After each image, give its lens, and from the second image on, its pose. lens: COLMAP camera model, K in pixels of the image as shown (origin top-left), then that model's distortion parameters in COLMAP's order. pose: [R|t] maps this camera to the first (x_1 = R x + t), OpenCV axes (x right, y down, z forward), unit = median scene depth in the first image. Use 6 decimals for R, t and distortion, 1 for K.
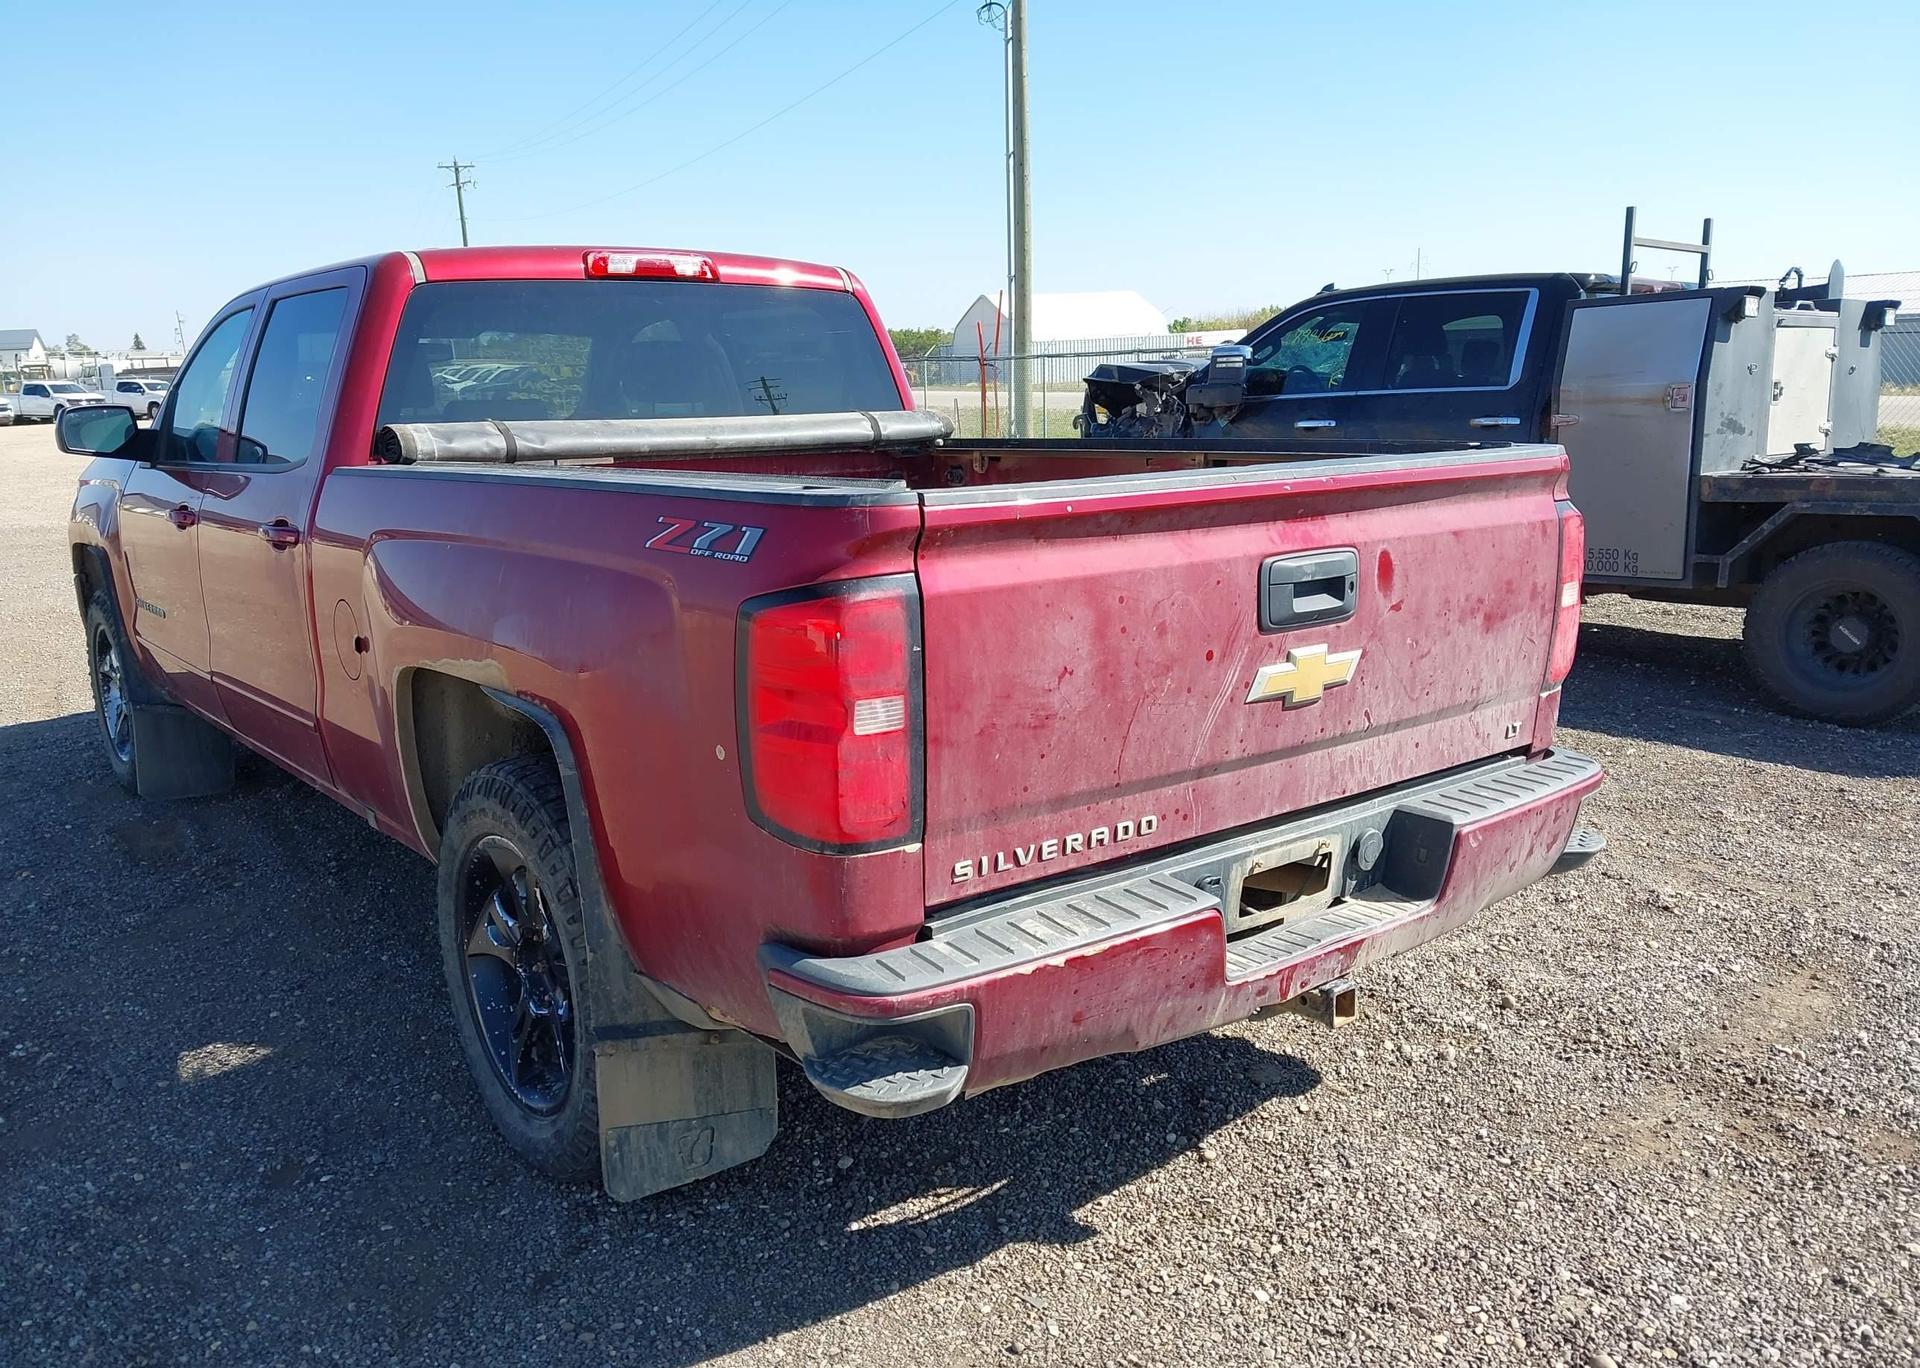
lens RADIAL K [[1533.5, 0, 965.1], [0, 1533.5, 676.9], [0, 0, 1]] dist [0.066078, -0.095392]
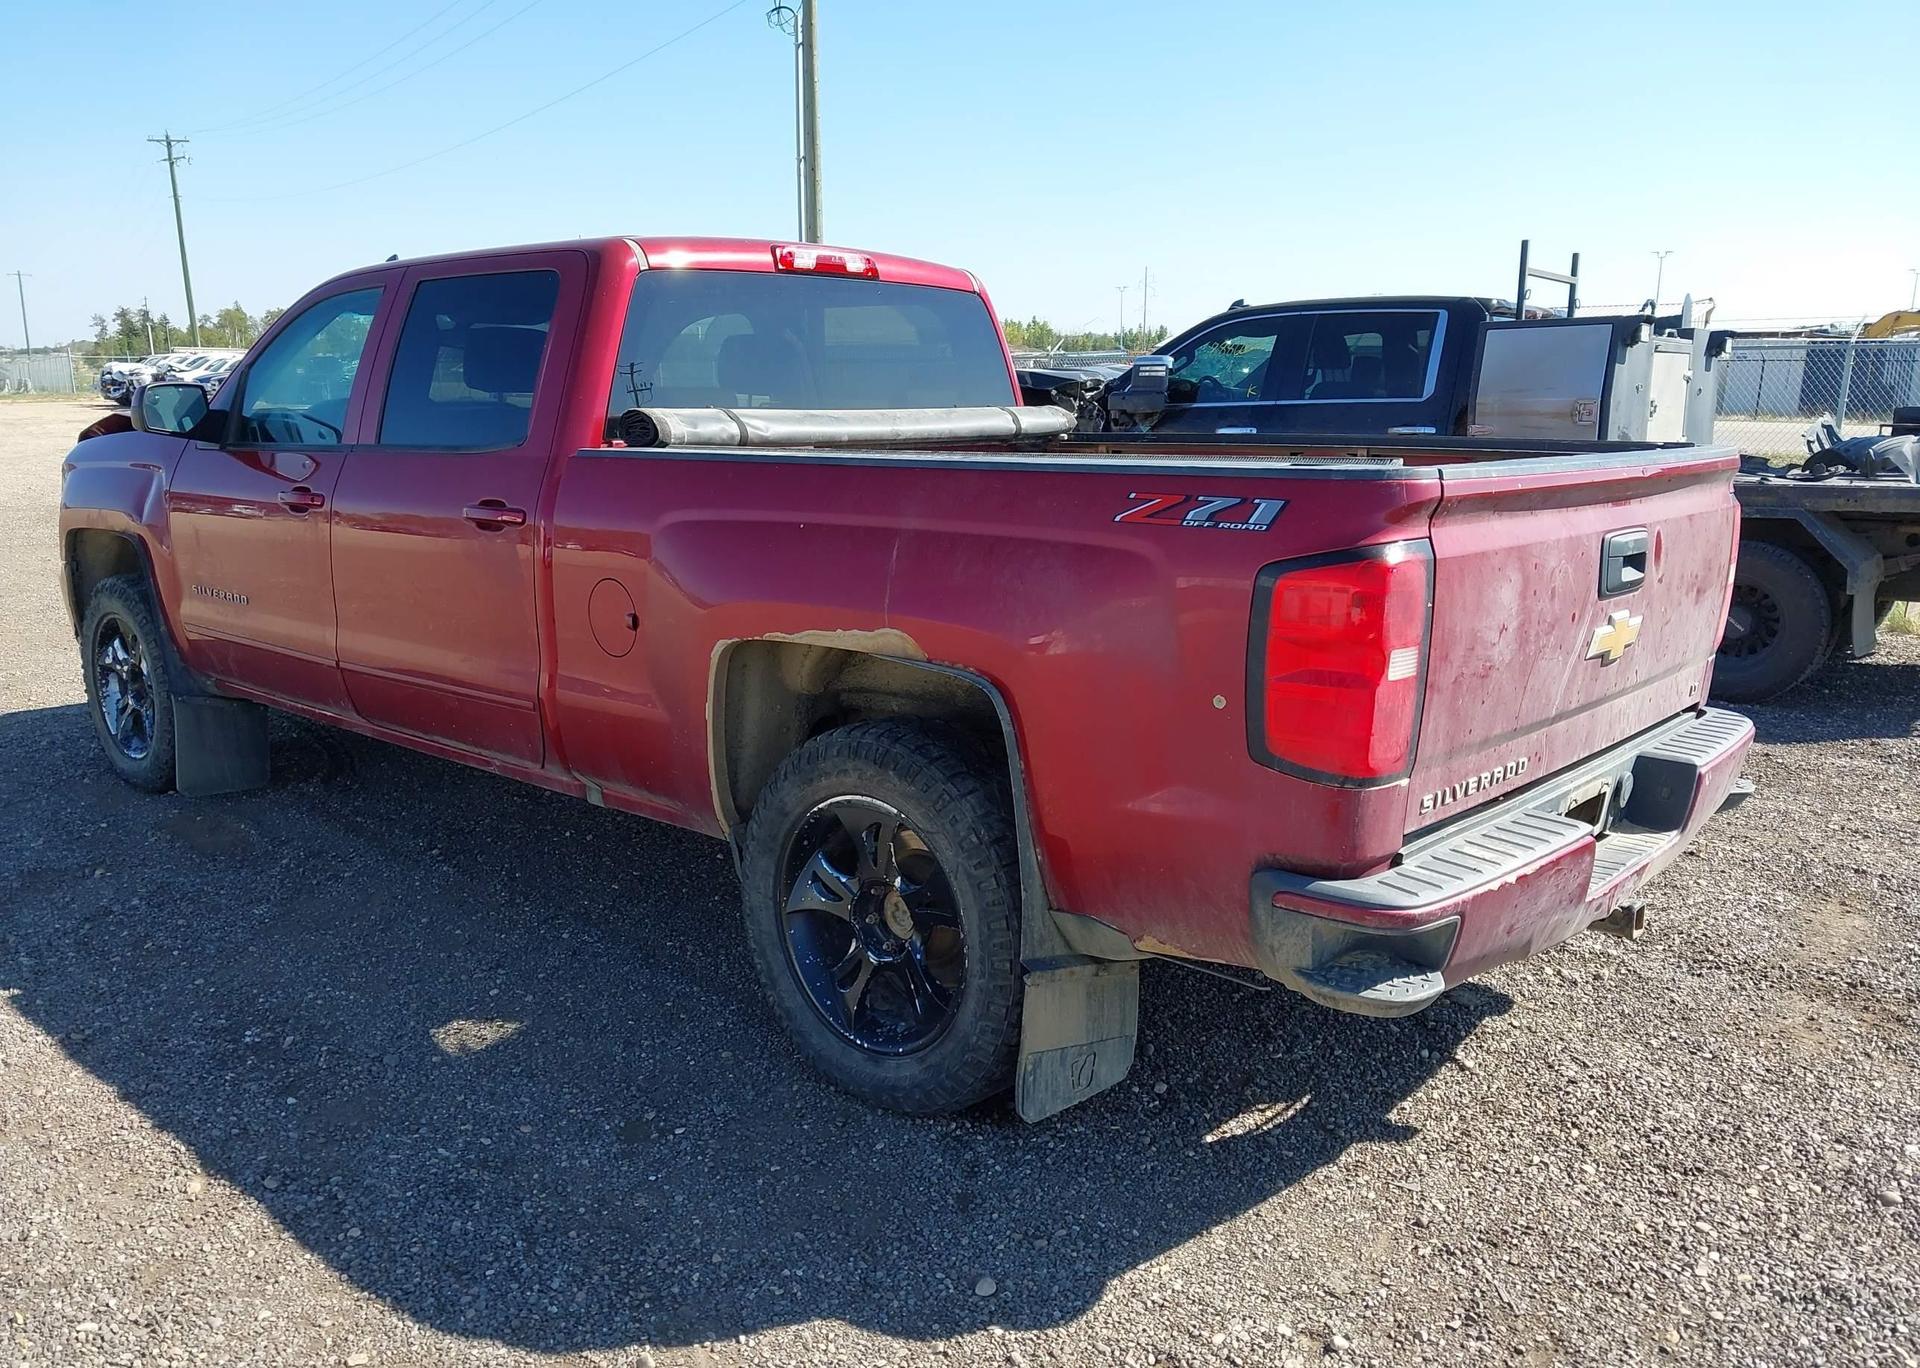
lens RADIAL K [[1533.5, 0, 952.3], [0, 1533.5, 692.2], [0, 0, 1]] dist [0.066078, -0.095392]
pose [[0.984644, -0.010367, 0.174268, -0.441487], [0.009550, 0.999939, 0.005528, 0.027683], [-0.174315, -0.003779, 0.984683, -0.056675]]
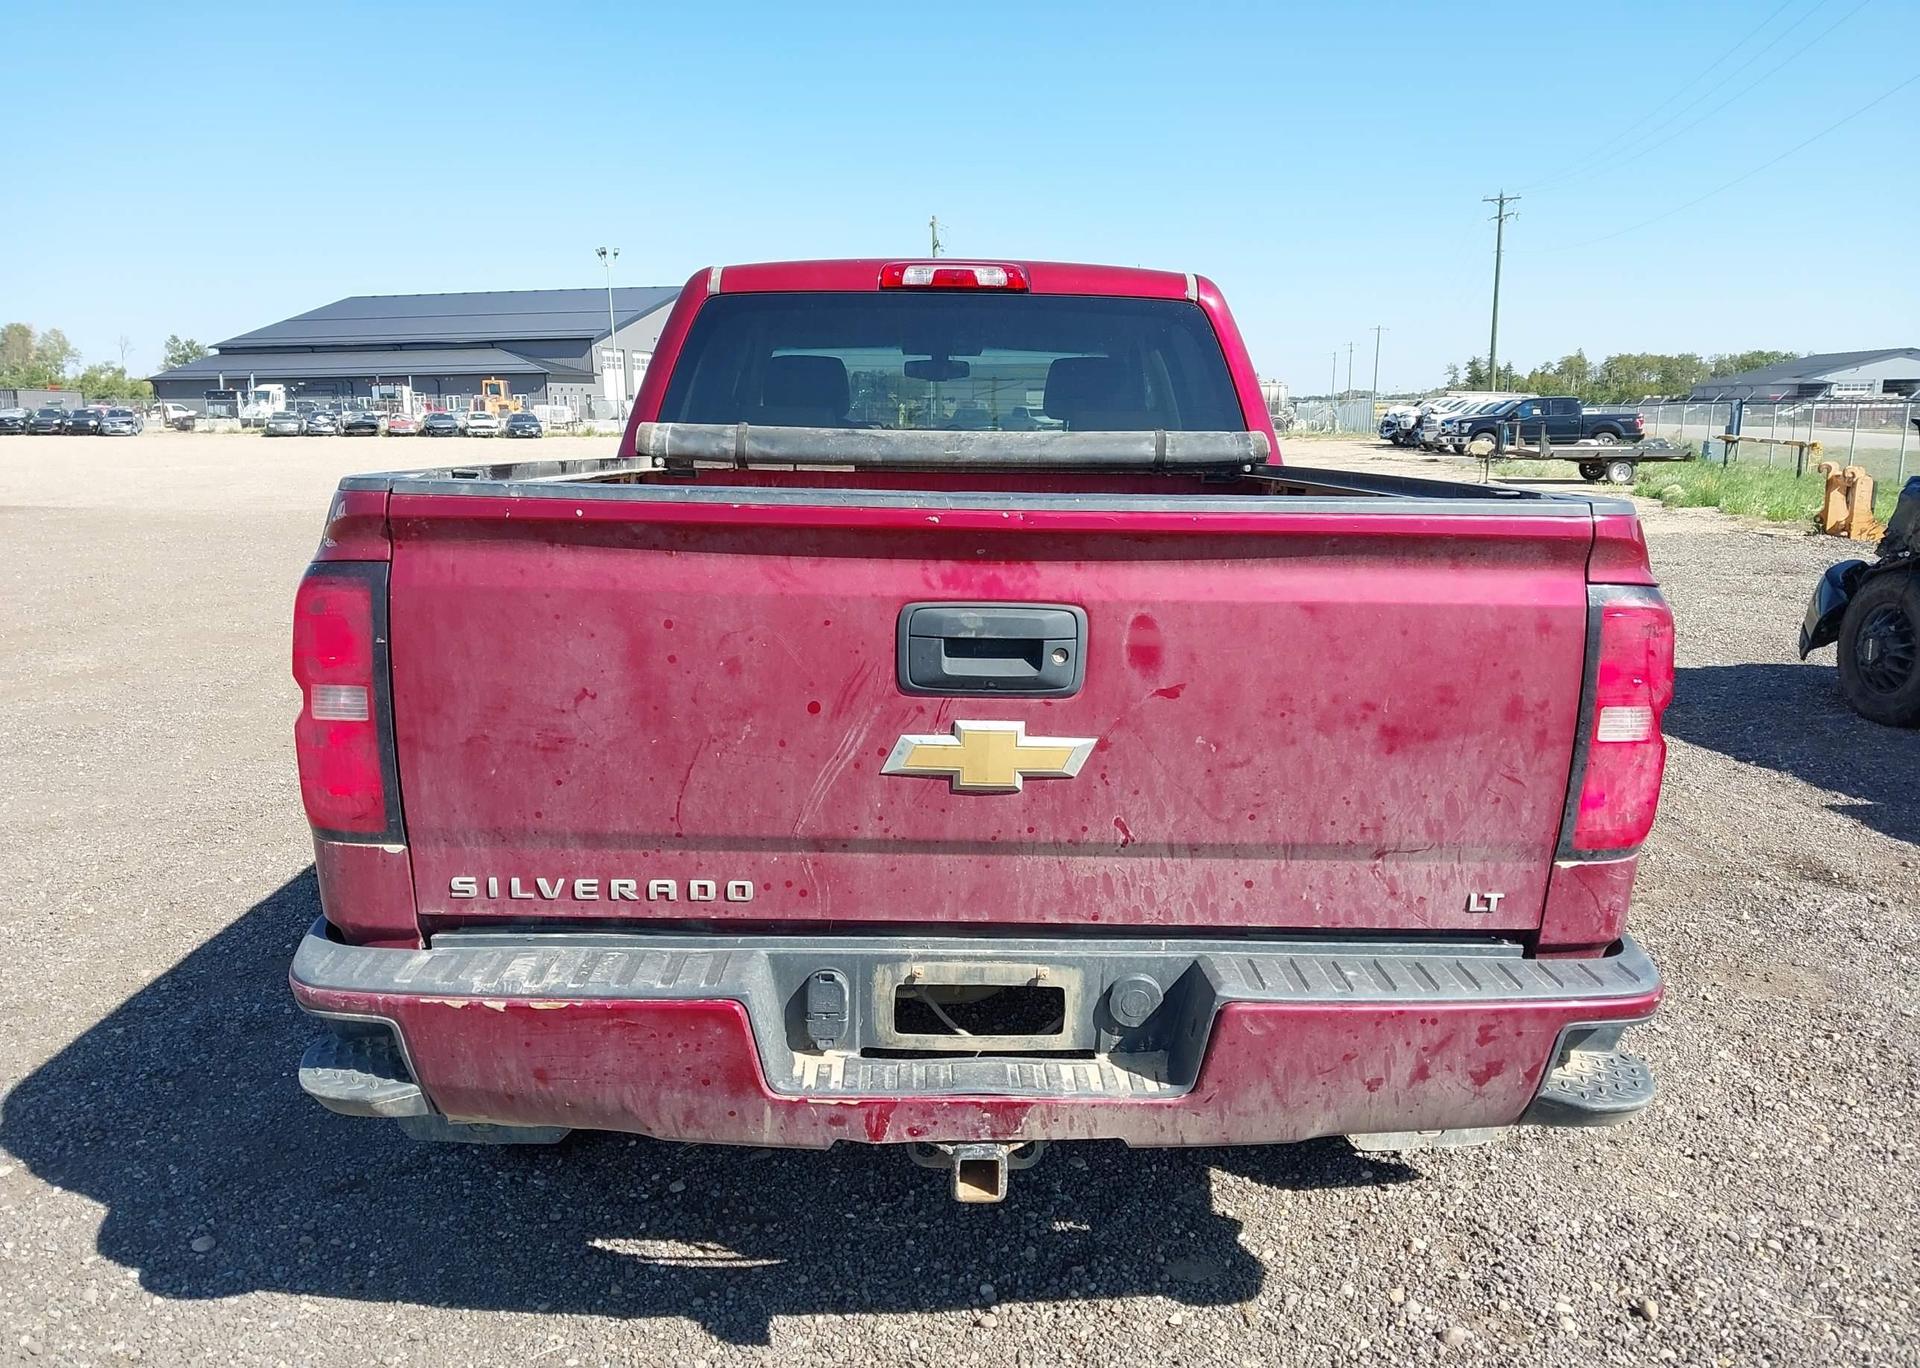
lens RADIAL K [[1533.5, 0, 997.1], [0, 1533.5, 690.9], [0, 0, 1]] dist [0.066078, -0.095392]
pose [[0.798974, 0.137939, -0.585332, 0.642780], [-0.145731, 0.988737, 0.034083, -0.058302], [0.583441, 0.058070, 0.810077, 0.330540]]
